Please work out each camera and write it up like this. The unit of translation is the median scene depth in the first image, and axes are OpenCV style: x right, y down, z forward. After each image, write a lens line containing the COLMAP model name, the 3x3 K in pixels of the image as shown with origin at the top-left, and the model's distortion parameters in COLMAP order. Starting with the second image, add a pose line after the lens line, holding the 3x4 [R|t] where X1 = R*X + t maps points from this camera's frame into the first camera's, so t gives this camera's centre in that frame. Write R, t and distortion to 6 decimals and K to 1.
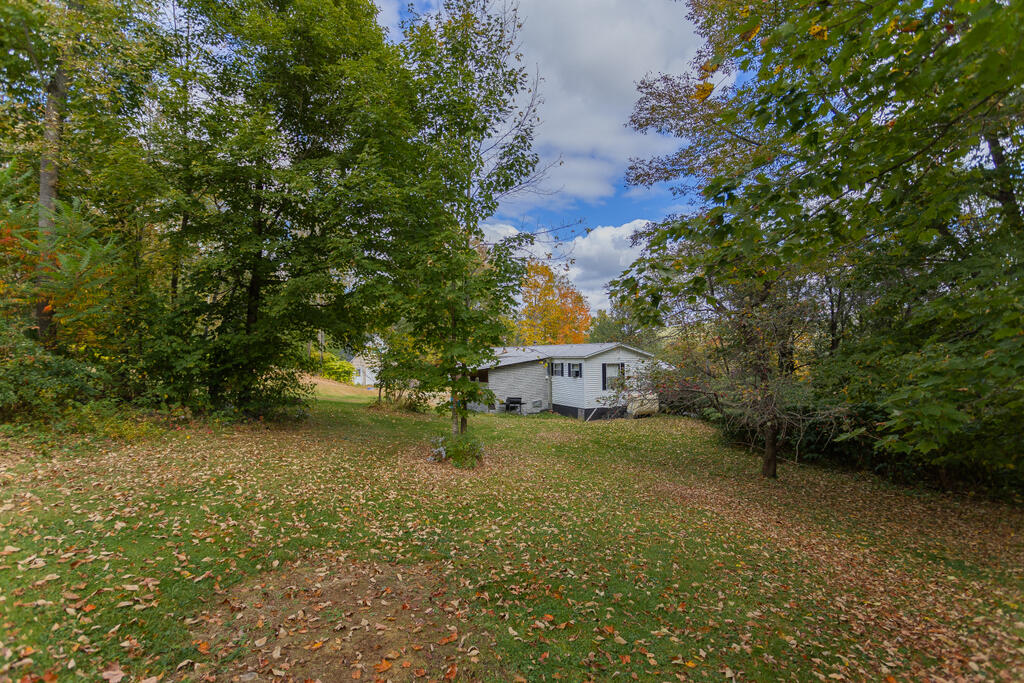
lens RADIAL K [[496.3, 0, 499.4], [0, 496.3, 336.3], [0, 0, 1]] dist [-0.045350, 0.030788]
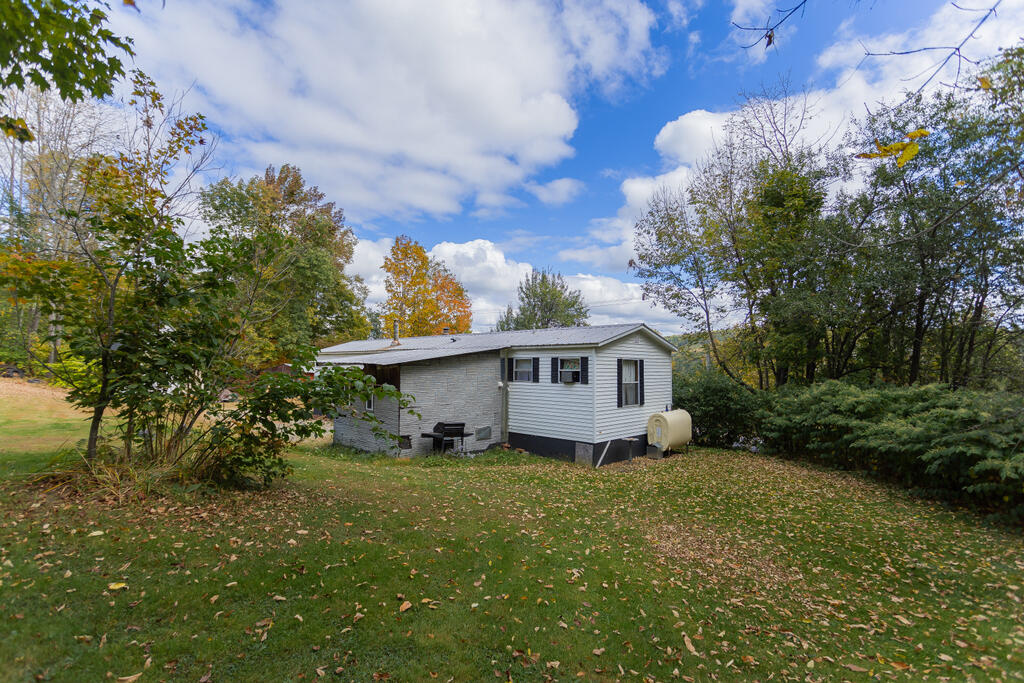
lens RADIAL K [[498.0, 0, 519.7], [0, 498.0, 344.6], [0, 0, 1]] dist [-0.047220, 0.058048]
pose [[0.938446, 0.033273, 0.343819, -0.080449], [-0.030457, 0.999444, -0.013589, 0.048527], [-0.344079, 0.002280, 0.938938, 0.506969]]
